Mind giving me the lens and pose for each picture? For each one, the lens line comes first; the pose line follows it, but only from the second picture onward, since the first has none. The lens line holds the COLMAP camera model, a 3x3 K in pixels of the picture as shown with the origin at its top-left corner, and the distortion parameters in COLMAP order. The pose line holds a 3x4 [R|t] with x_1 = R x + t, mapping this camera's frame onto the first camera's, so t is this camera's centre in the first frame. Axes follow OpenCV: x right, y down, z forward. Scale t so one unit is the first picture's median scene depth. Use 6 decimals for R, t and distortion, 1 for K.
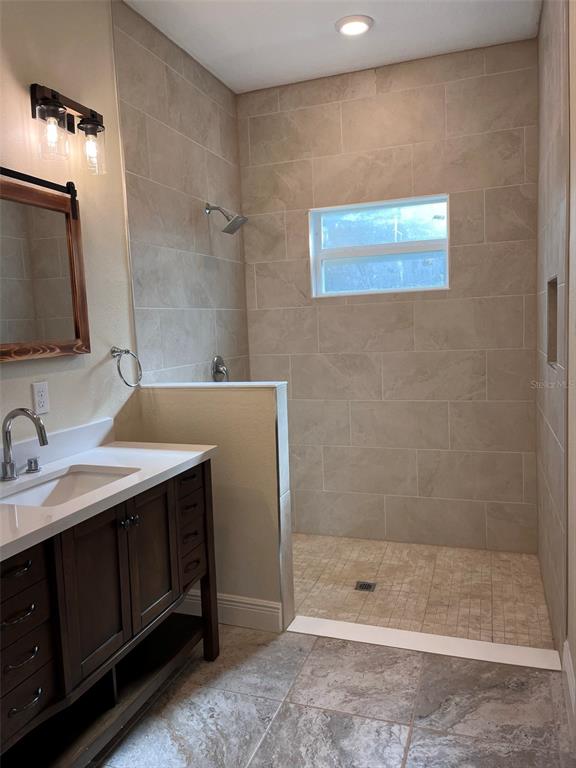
lens RADIAL K [[577.5, 0, 286.0], [0, 577.5, 385.9], [0, 0, 1]] dist [0.074670, -0.099214]
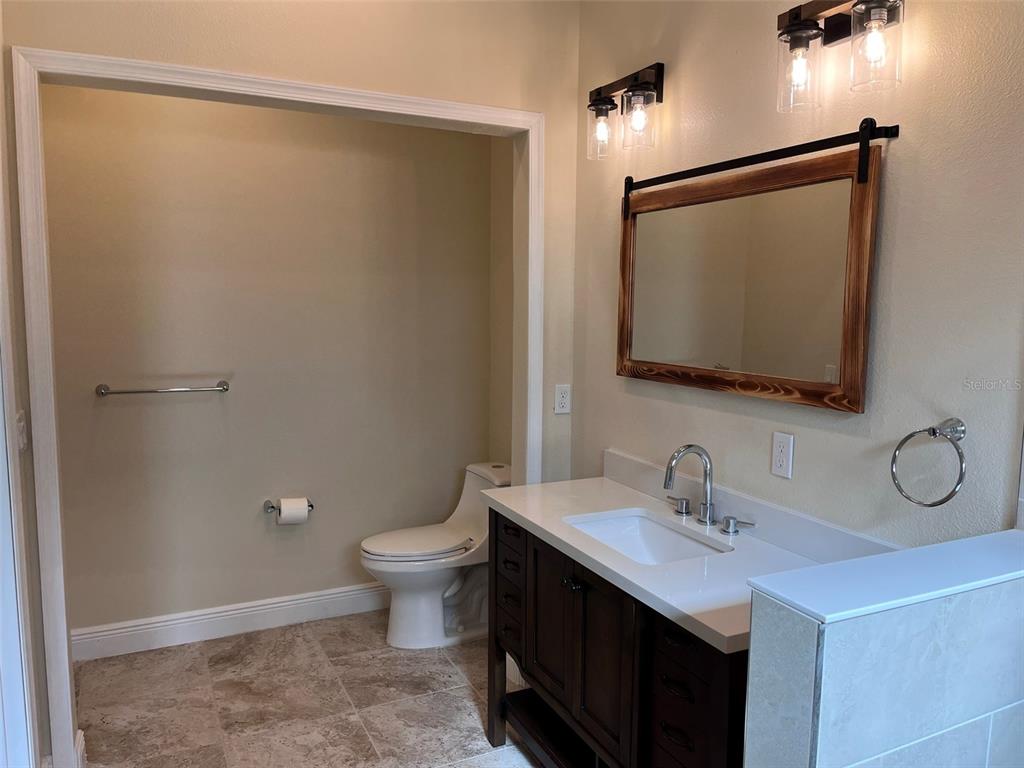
lens RADIAL K [[769.8, 0, 516.2], [0, 769.8, 391.4], [0, 0, 1]] dist [0.070642, -0.092099]
pose [[-0.695499, 0.118560, -0.708678, 0.483760], [-0.061865, 0.972749, 0.223453, -0.253218], [0.715859, 0.199254, -0.669211, 1.413367]]
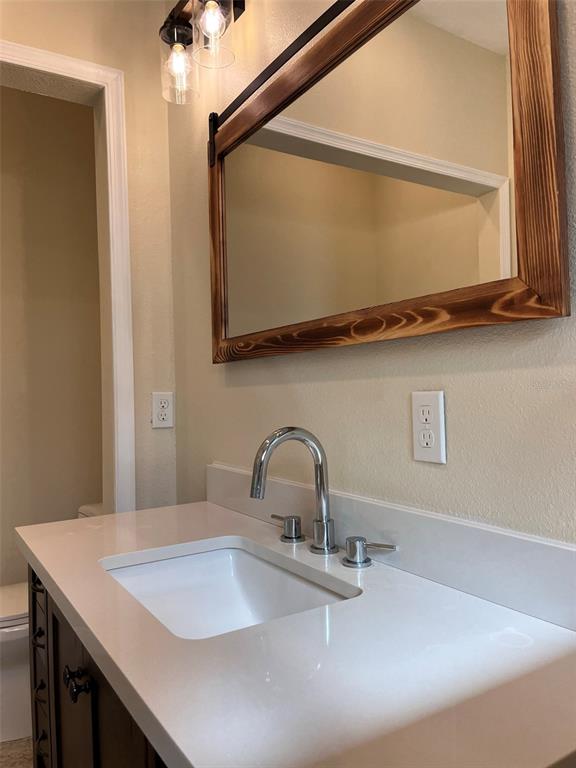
lens RADIAL K [[577.5, 0, 286.0], [0, 577.5, 385.9], [0, 0, 1]] dist [0.074670, -0.099214]
pose [[-0.612612, 0.048651, -0.788885, -0.008624], [-0.035228, 0.995431, 0.088746, -0.046705], [0.789598, 0.082158, -0.608099, 1.200576]]
